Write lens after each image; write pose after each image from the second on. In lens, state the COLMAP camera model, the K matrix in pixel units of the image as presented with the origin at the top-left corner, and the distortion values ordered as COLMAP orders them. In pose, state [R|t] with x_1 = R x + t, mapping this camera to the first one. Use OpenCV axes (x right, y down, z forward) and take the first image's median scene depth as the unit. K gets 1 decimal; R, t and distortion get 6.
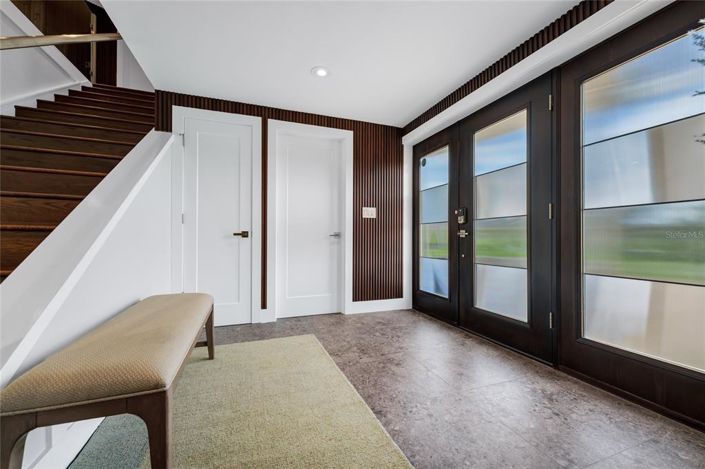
lens RADIAL K [[286.8, 0, 352.5], [0, 286.8, 234.5], [0, 0, 1]] dist [-0.000958, -0.000204]
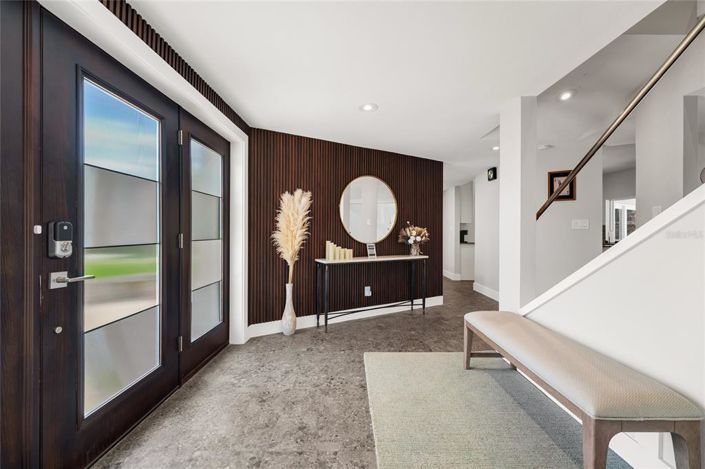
lens RADIAL K [[286.8, 0, 352.5], [0, 286.8, 234.5], [0, 0, 1]] dist [-0.000958, -0.000204]
pose [[-0.934882, -0.009563, 0.354829, -0.176801], [-0.011084, 0.999936, -0.002255, -0.070523], [-0.354785, -0.006041, -0.934928, 1.148528]]
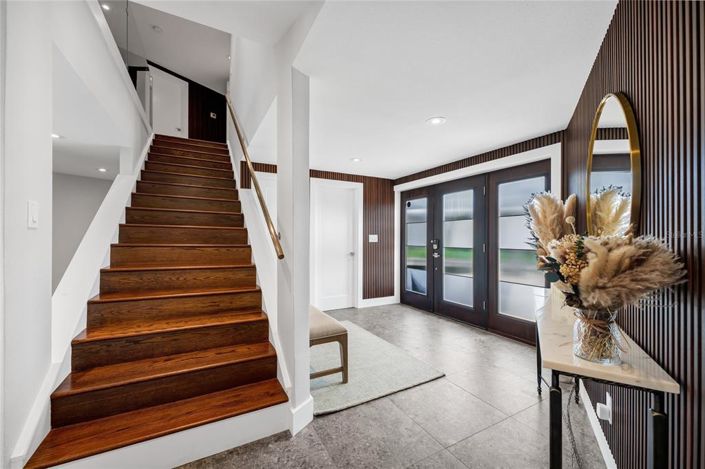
lens RADIAL K [[281.5, 0, 352.5], [0, 281.5, 234.5], [0, 0, 1]] dist [-0.000275, 0.000002]
pose [[0.990530, 0.000842, 0.137296, -0.279200], [-0.001037, 0.999999, 0.001352, -0.112018], [-0.137295, -0.001481, 0.990529, -0.472013]]
